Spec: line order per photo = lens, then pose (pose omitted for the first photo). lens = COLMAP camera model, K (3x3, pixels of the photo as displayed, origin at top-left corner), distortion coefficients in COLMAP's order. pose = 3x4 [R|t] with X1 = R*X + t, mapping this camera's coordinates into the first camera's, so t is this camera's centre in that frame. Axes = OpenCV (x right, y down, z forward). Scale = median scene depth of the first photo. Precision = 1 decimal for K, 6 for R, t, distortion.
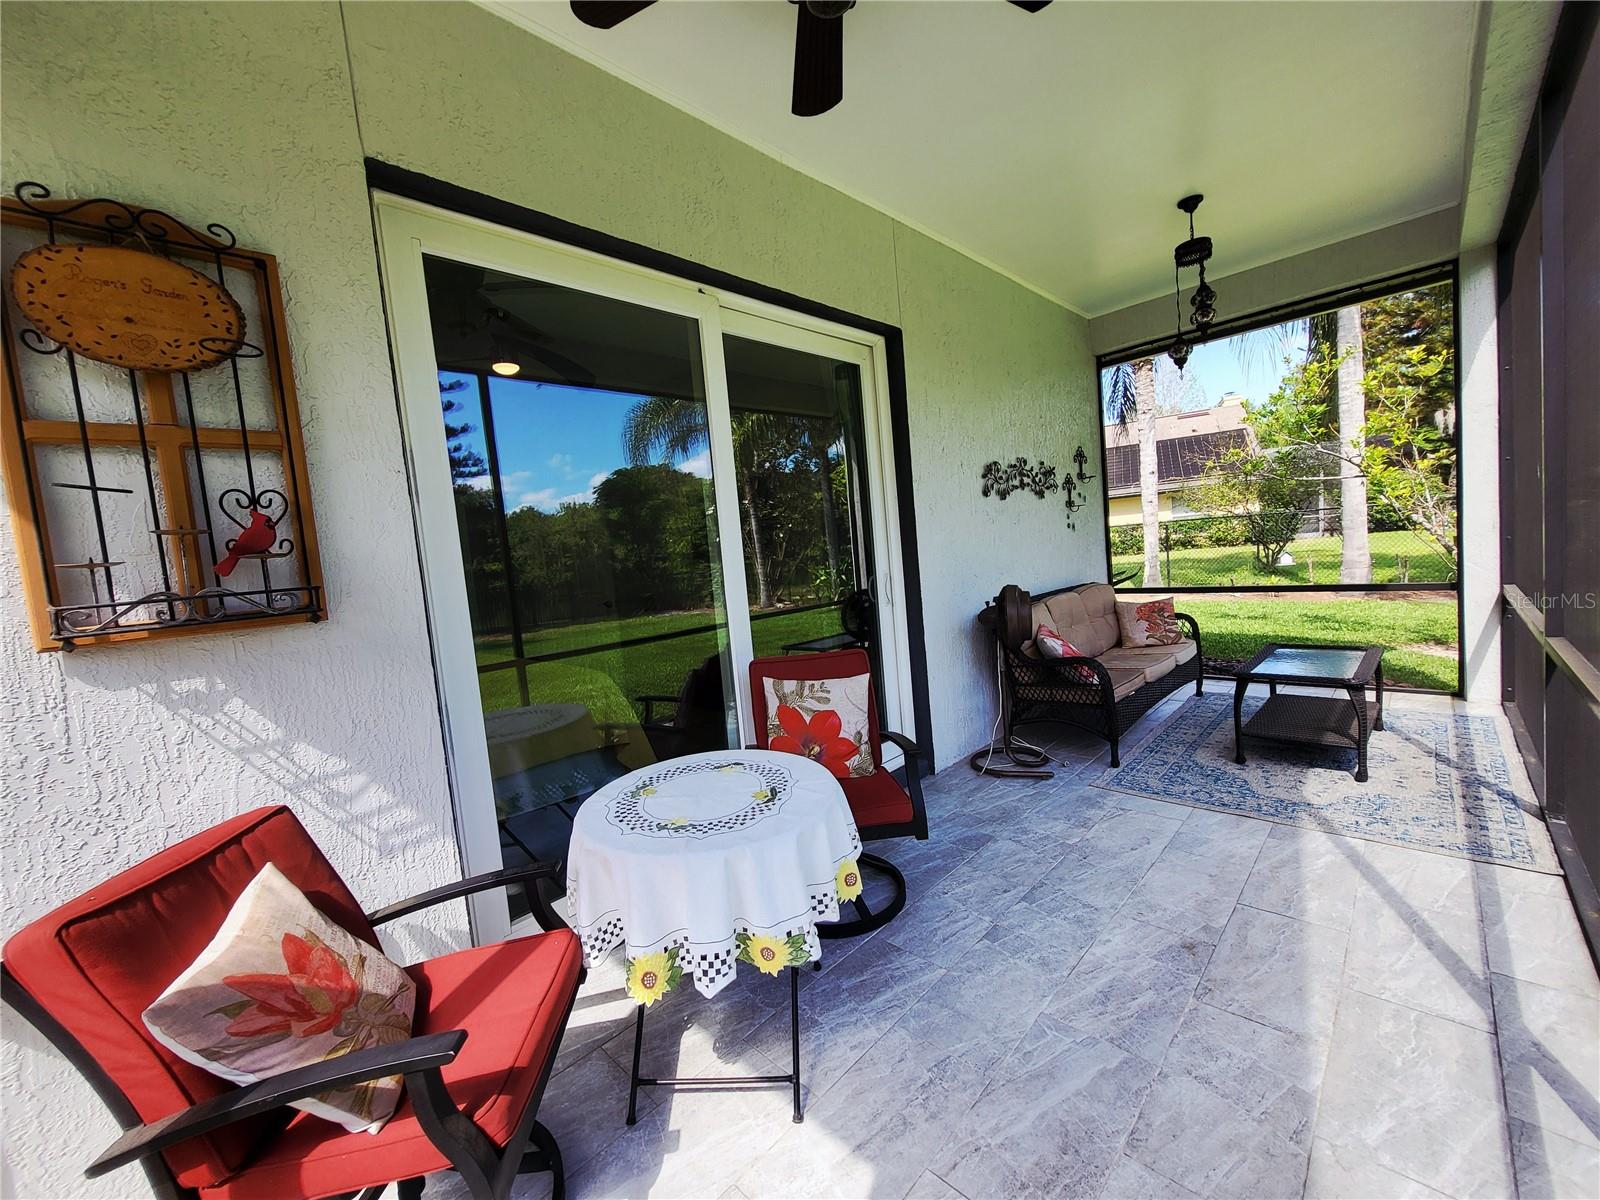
lens RADIAL K [[633.8, 0, 798.4], [0, 633.8, 598.9], [0, 0, 1]] dist [0.001691, -0.000588]
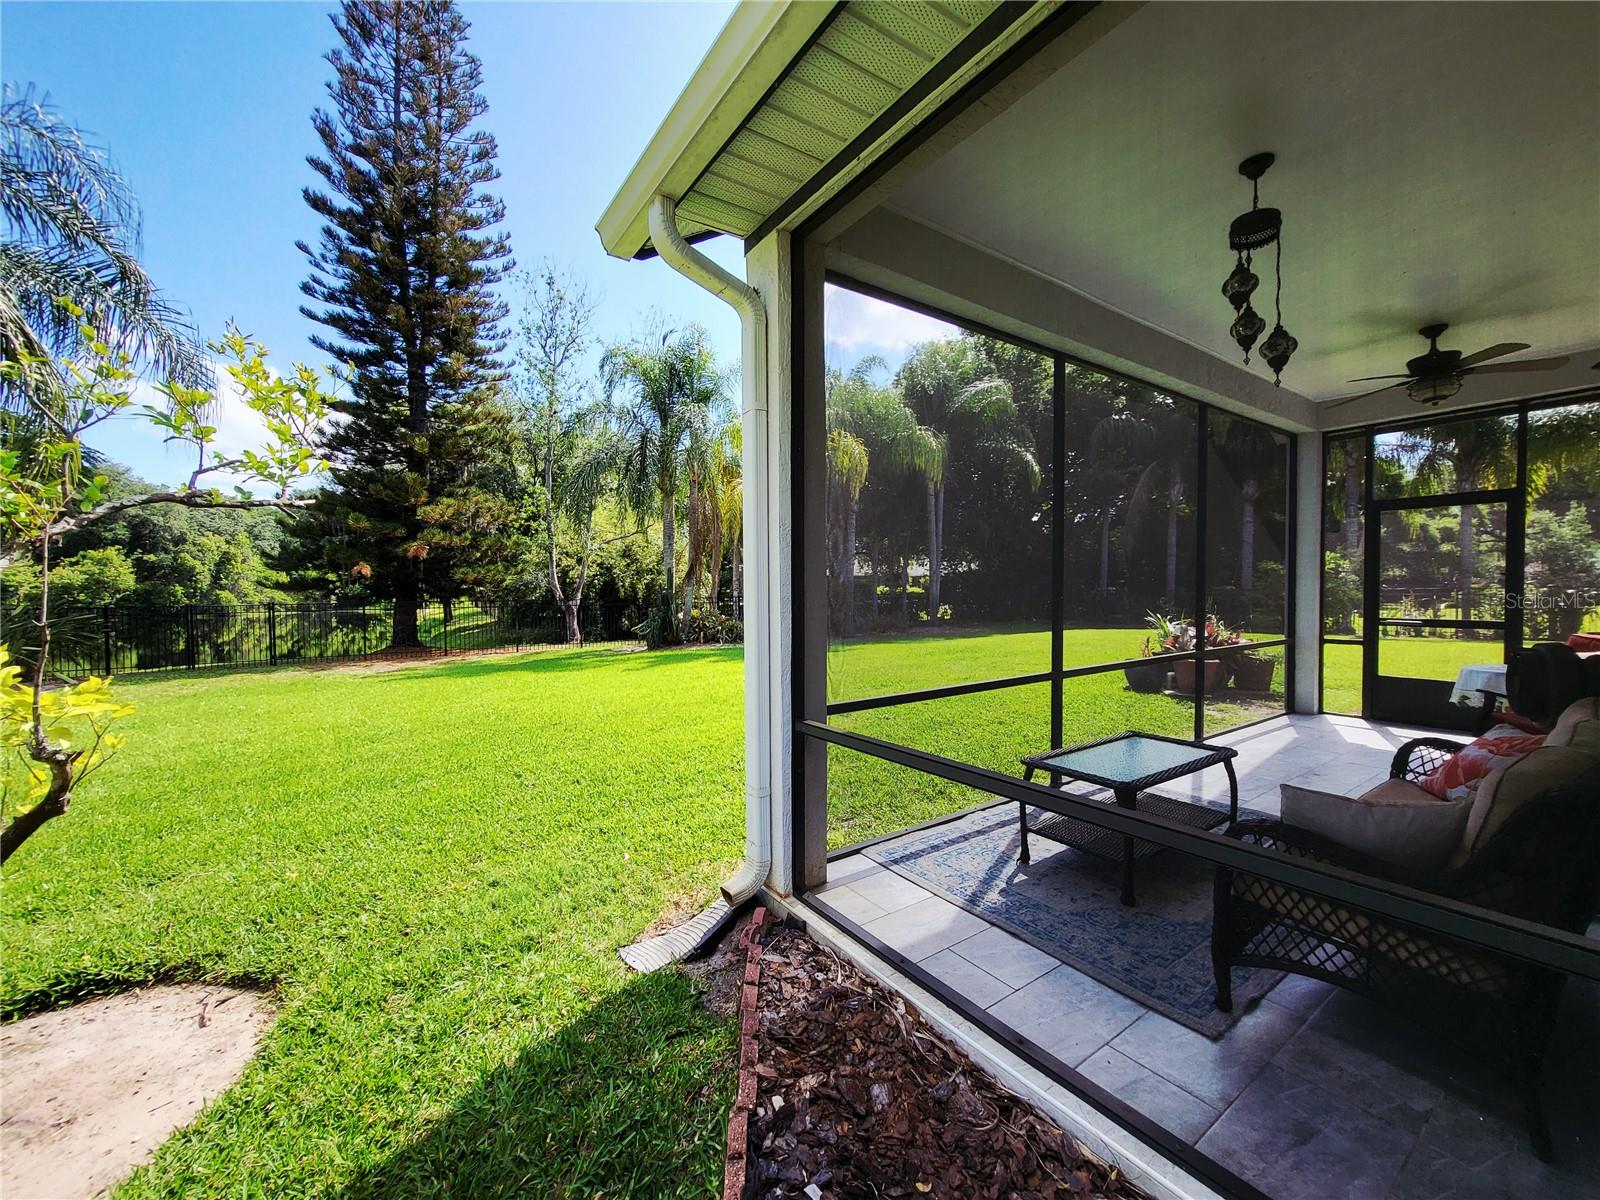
lens RADIAL K [[633.8, 0, 794.8], [0, 633.8, 603.7], [0, 0, 1]] dist [0.001691, -0.000588]
pose [[-0.977130, 0.094876, 0.190302, 0.887541], [0.112777, 0.989932, 0.085535, -0.202109], [-0.180271, 0.105041, -0.977992, 1.603591]]
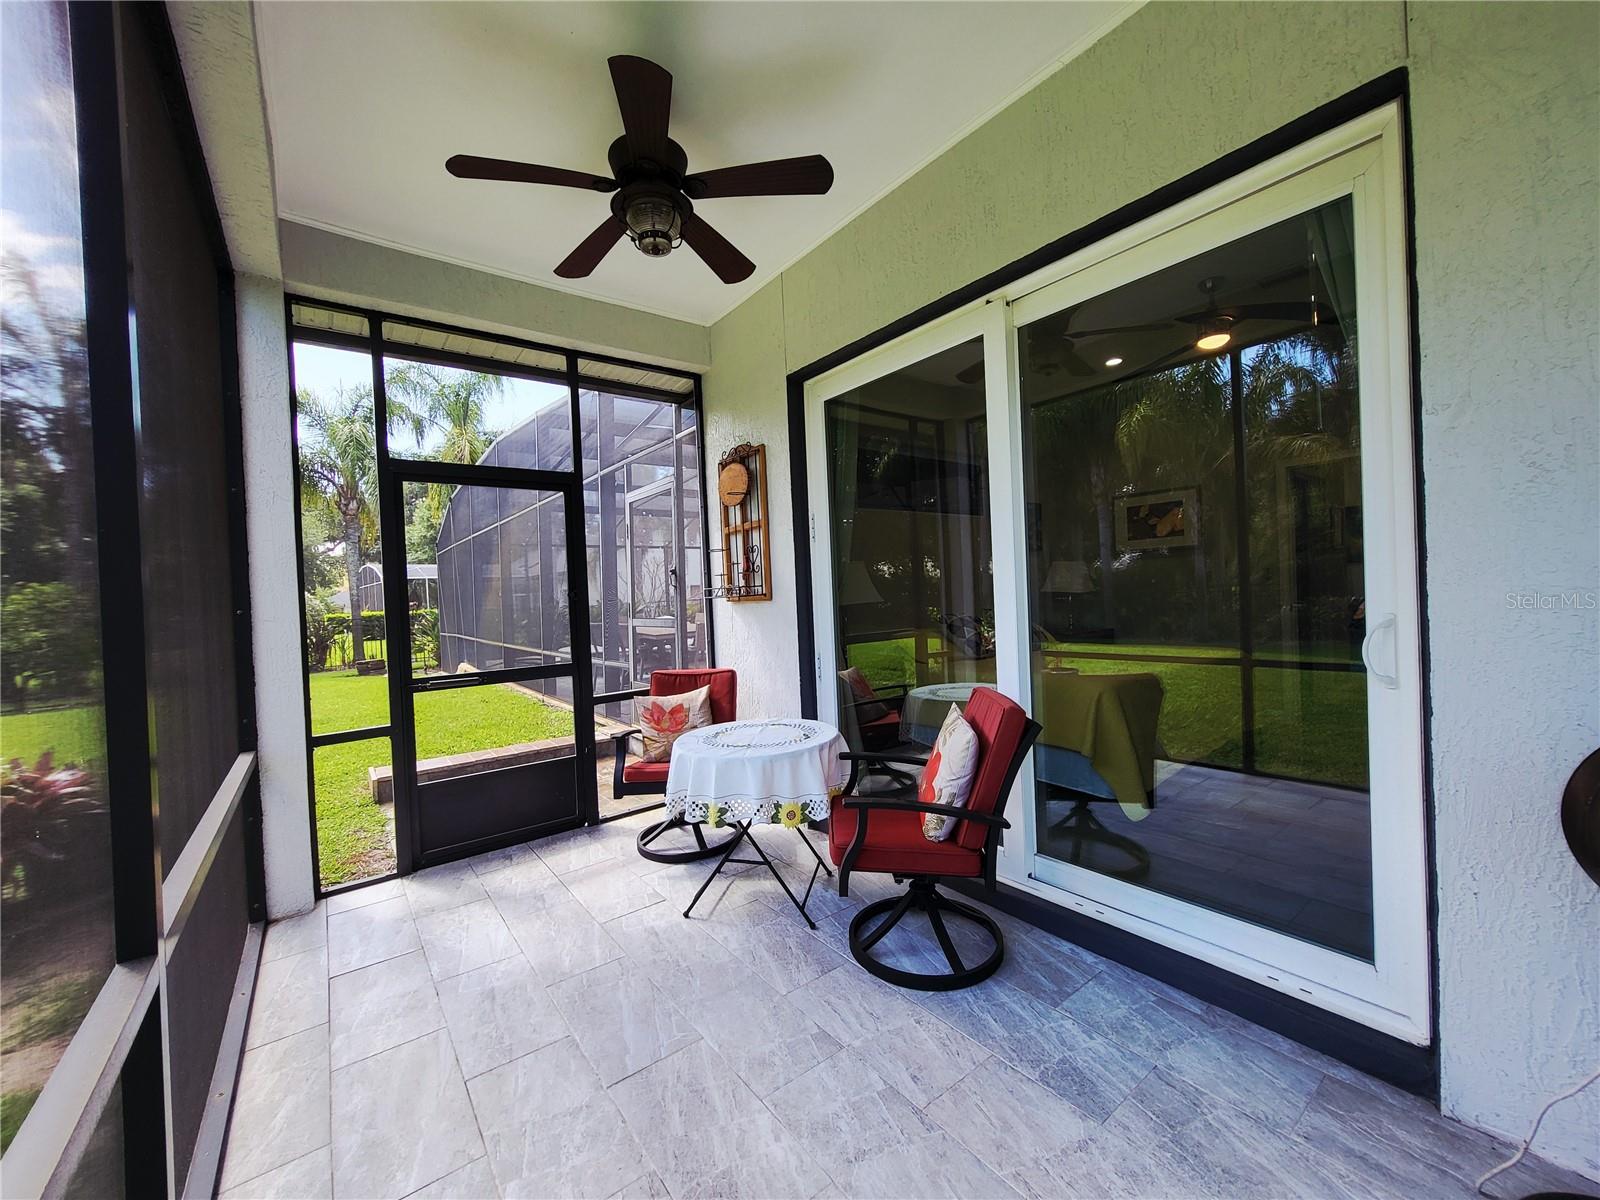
lens RADIAL K [[633.8, 0, 794.2], [0, 633.8, 598.2], [0, 0, 1]] dist [0.001691, -0.000588]
pose [[-0.142400, 0.105191, -0.984204, 0.561008], [-0.018629, 0.993876, 0.108920, -0.084153], [0.989634, 0.033845, -0.139569, 0.537070]]
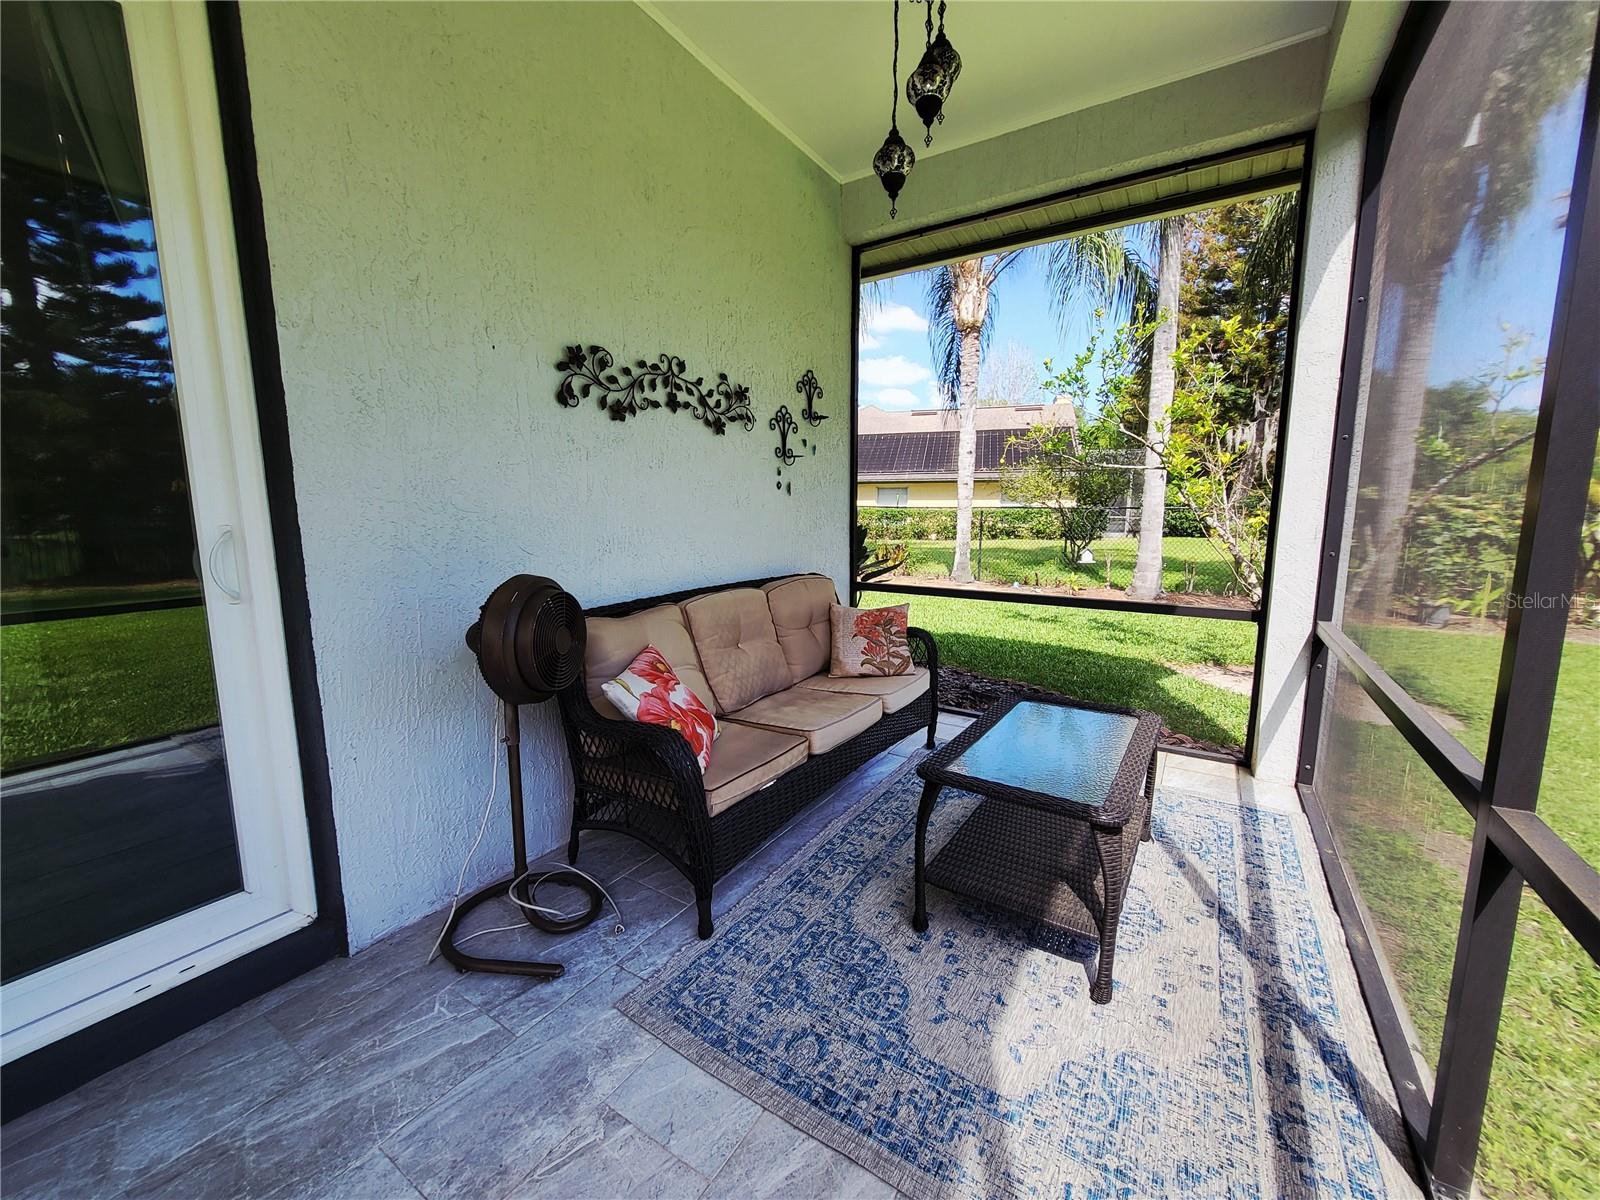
lens RADIAL K [[633.8, 0, 798.2], [0, 633.8, 600.0], [0, 0, 1]] dist [0.001691, -0.000588]
pose [[0.974785, 0.057814, 0.215525, 0.369815], [-0.069798, 0.996386, 0.048409, -0.035434], [-0.211947, -0.062232, 0.975298, 0.406095]]
